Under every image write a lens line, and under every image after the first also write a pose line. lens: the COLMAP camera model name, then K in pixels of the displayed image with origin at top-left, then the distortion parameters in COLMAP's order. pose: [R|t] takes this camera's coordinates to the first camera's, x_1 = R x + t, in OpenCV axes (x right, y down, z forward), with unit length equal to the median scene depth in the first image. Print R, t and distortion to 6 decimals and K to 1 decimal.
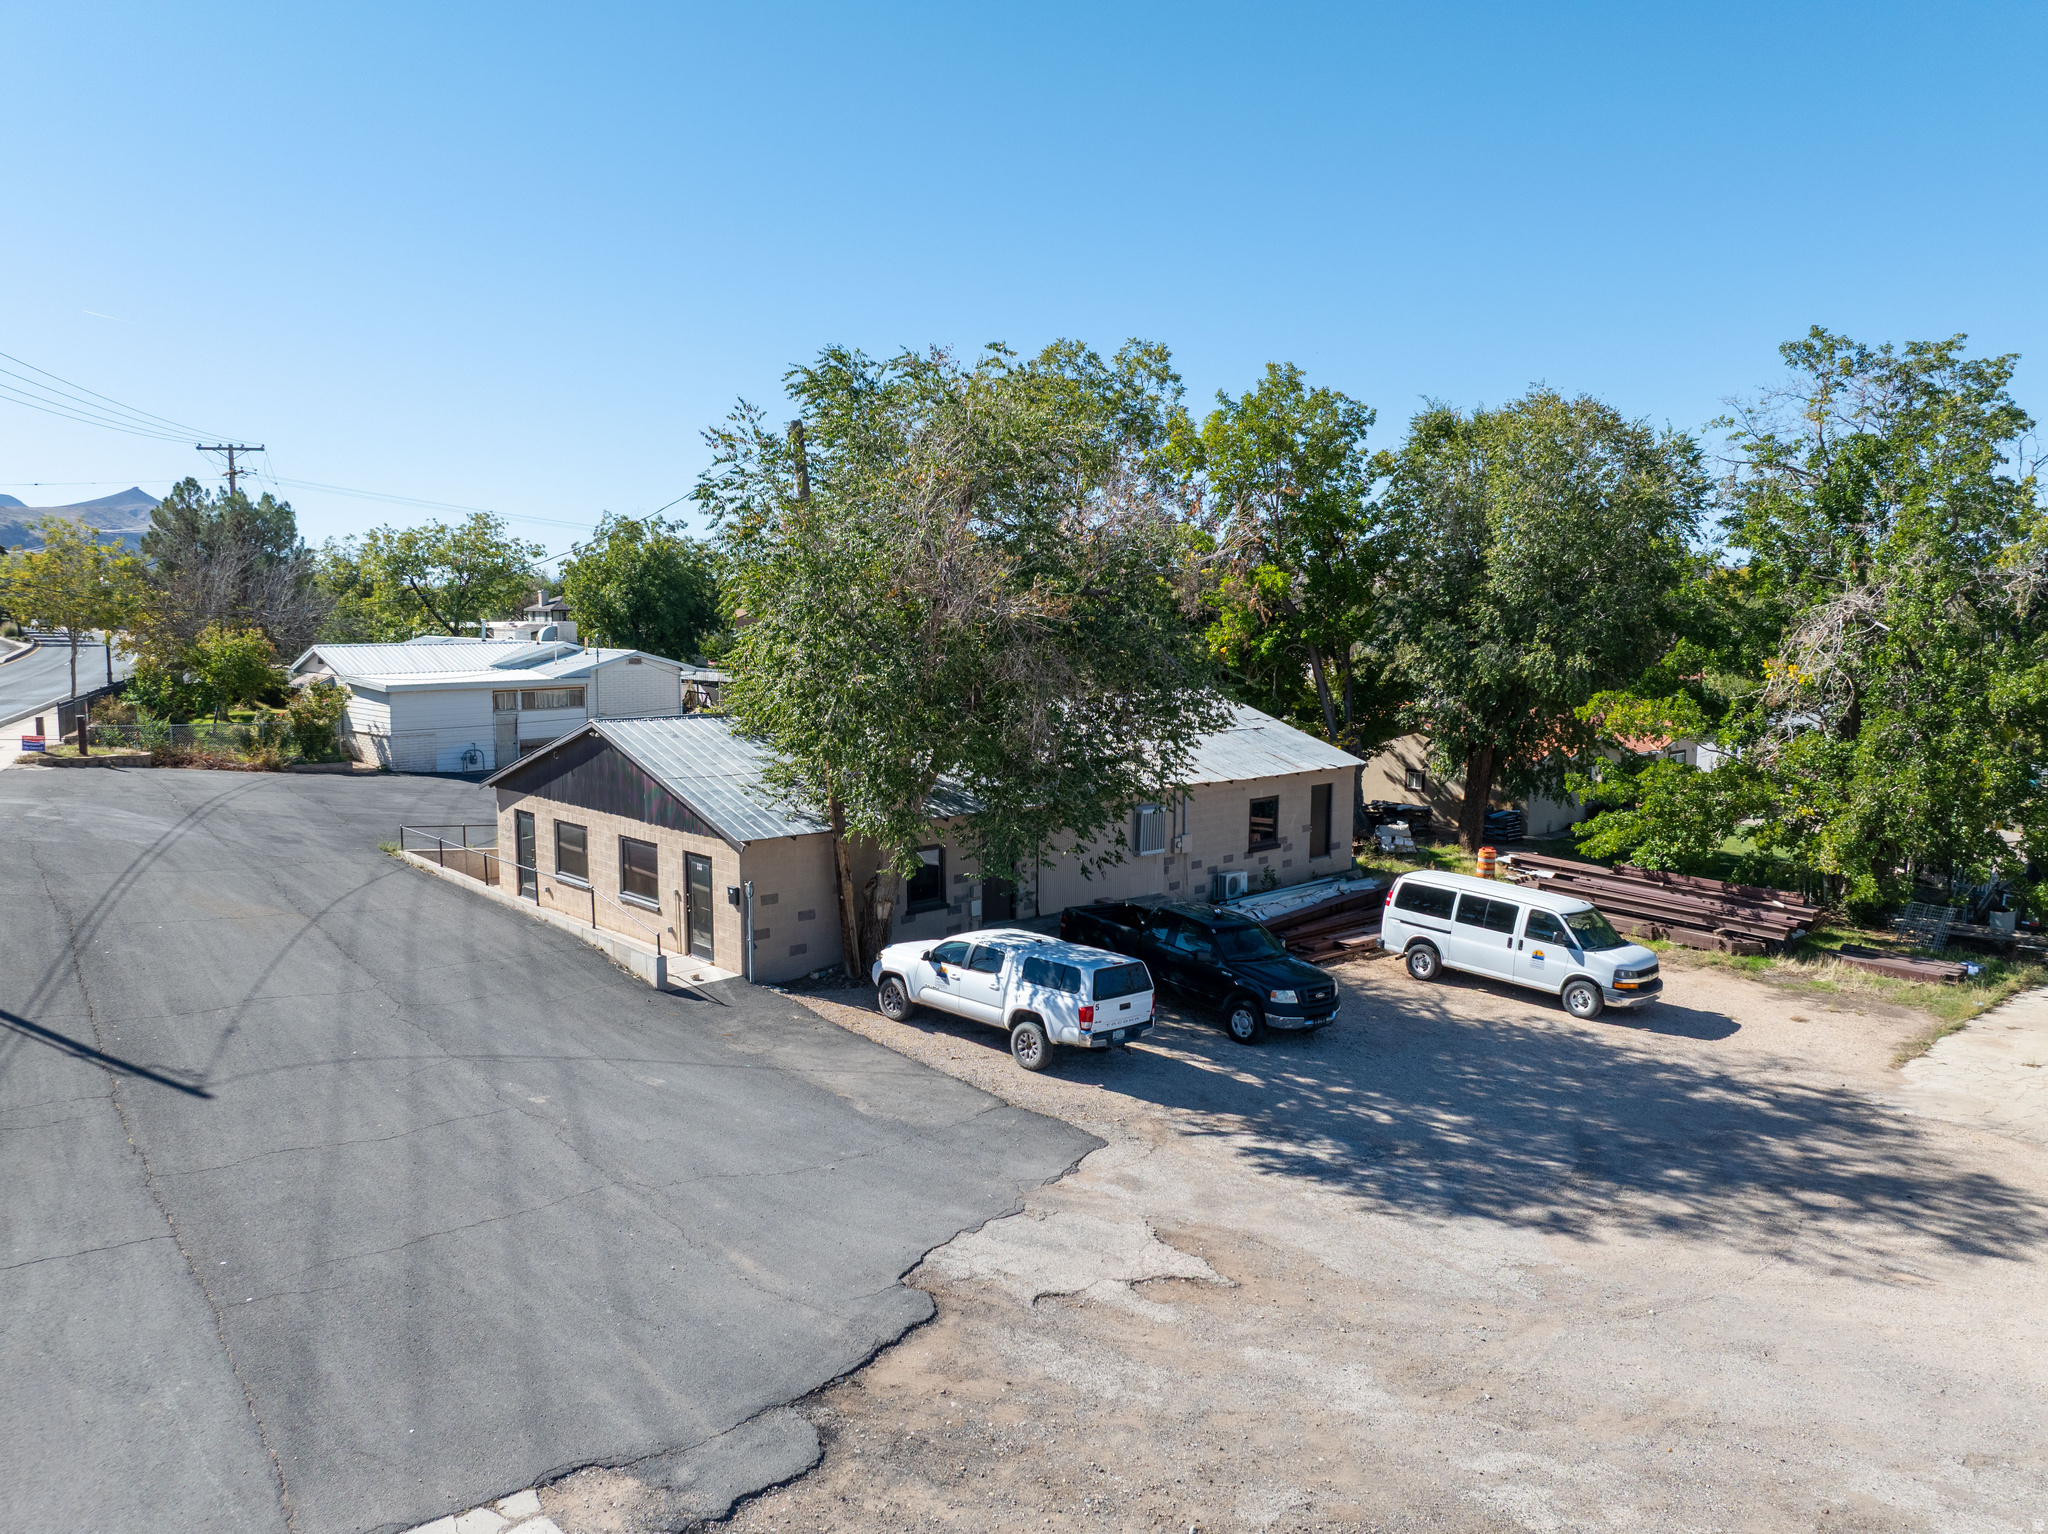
lens RADIAL K [[1447.8, 0, 1036.3], [0, 1447.8, 775.7], [0, 0, 1]] dist [-0.047140, 0.003062]
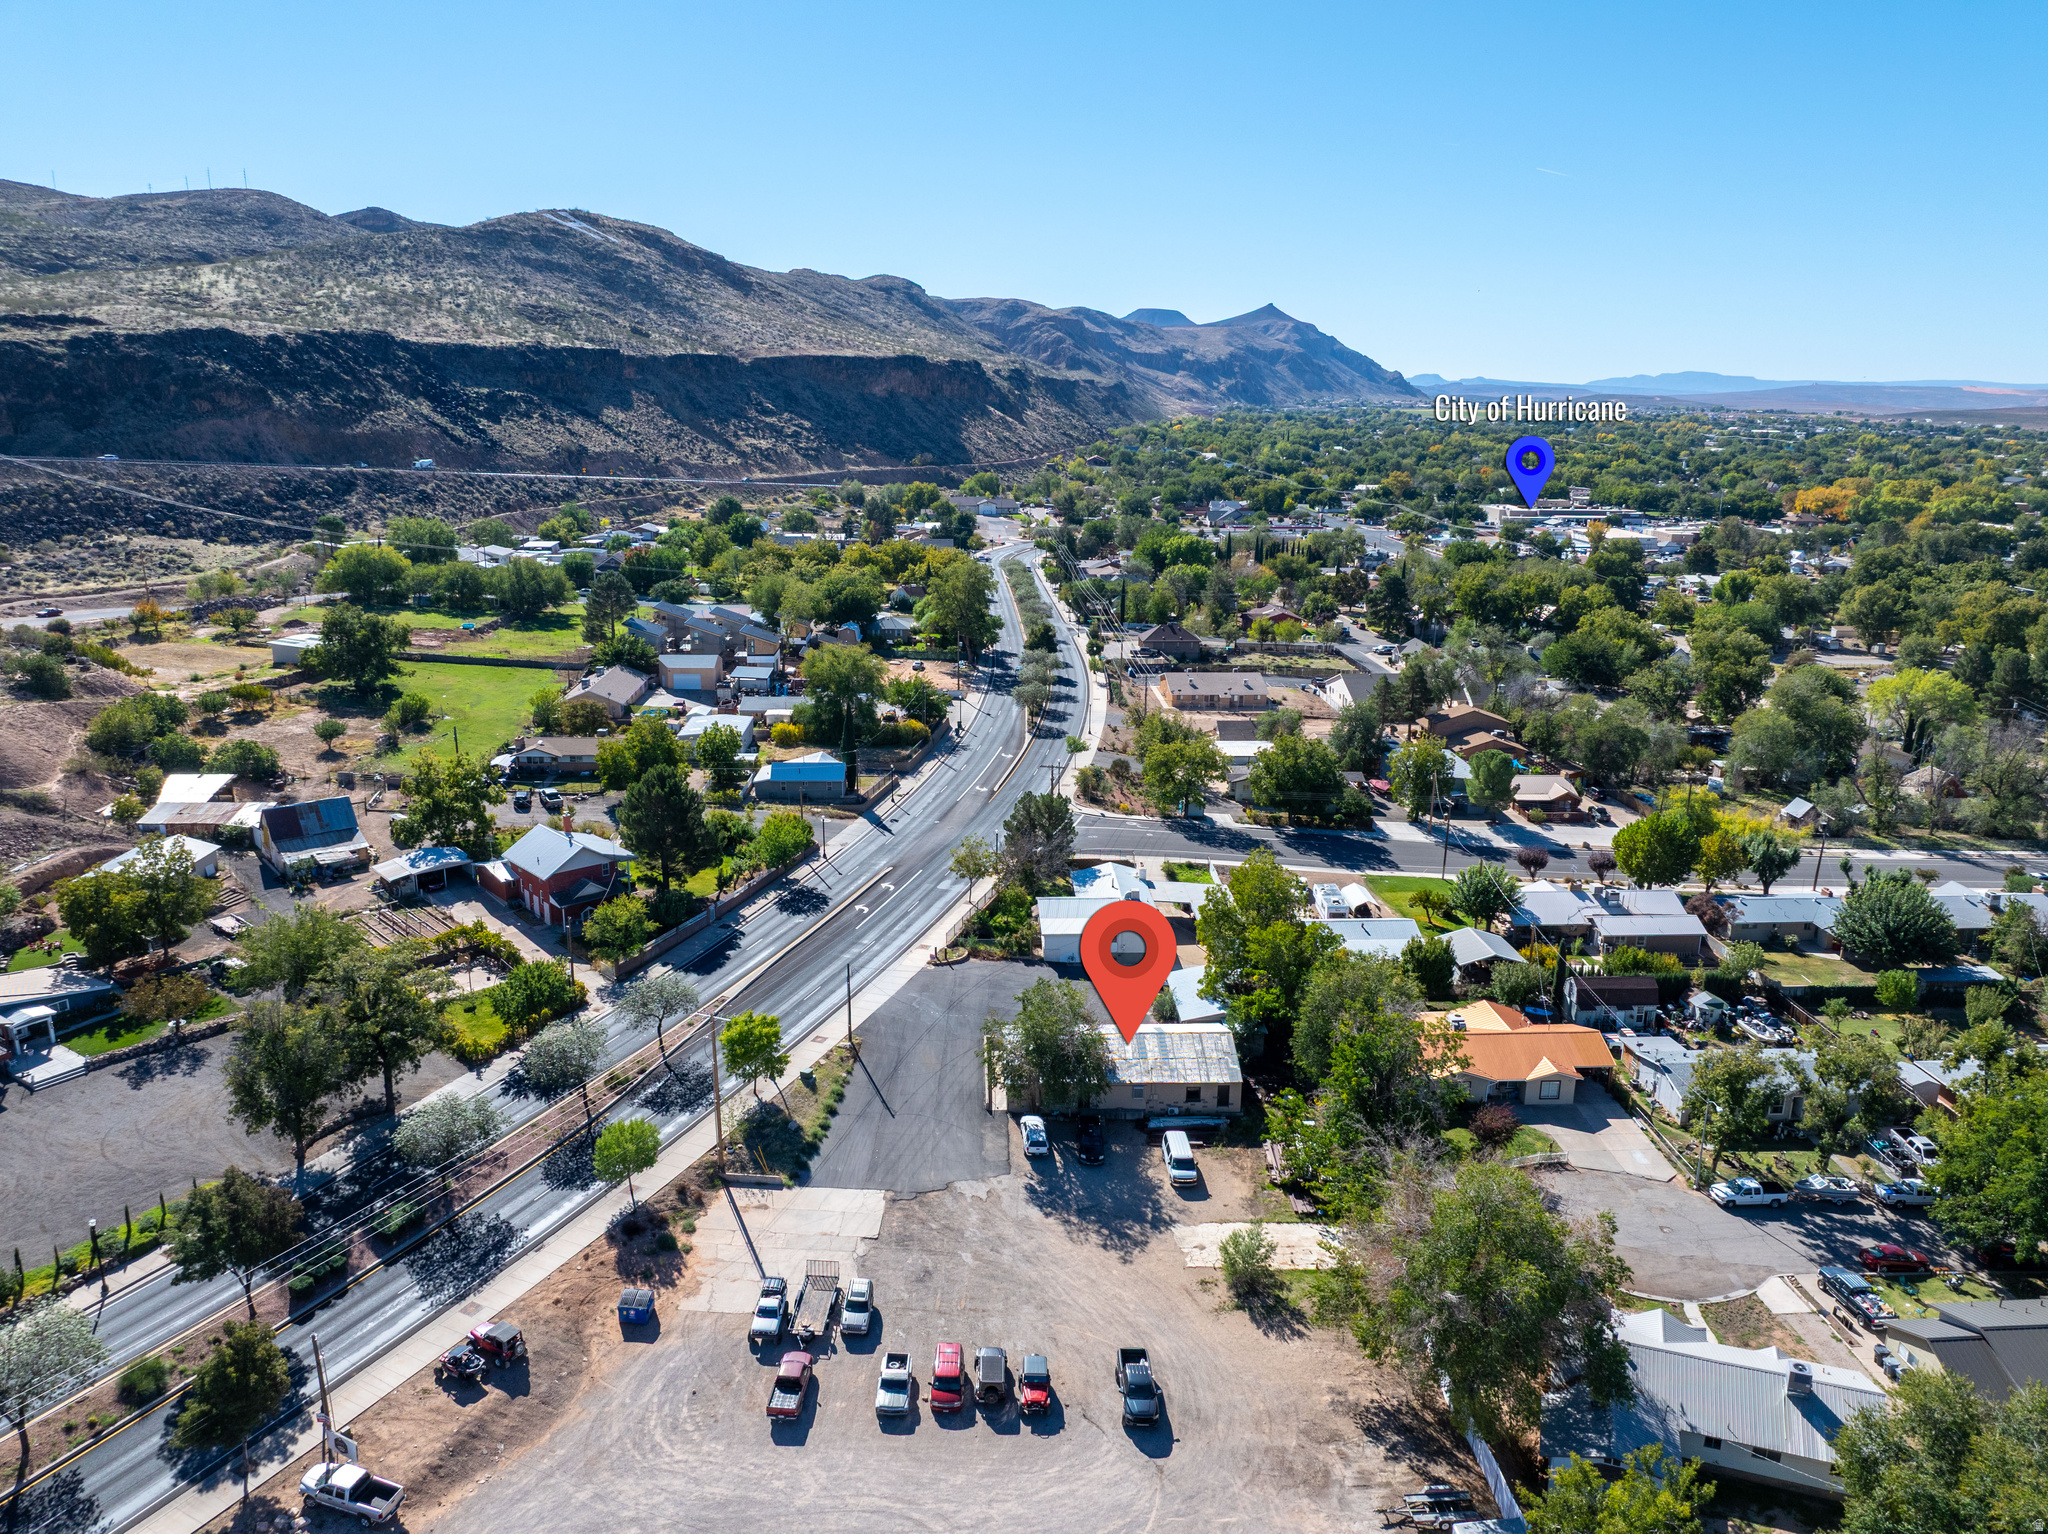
lens RADIAL K [[1441.6, 0, 1028.4], [0, 1441.6, 757.3], [0, 0, 1]] dist [-0.035559, -0.001218]
pose [[0.751573, 0.161590, -0.639551, 2.663252], [-0.083197, 0.985010, 0.151104, -1.707448], [0.654382, -0.060357, 0.753752, -2.386736]]
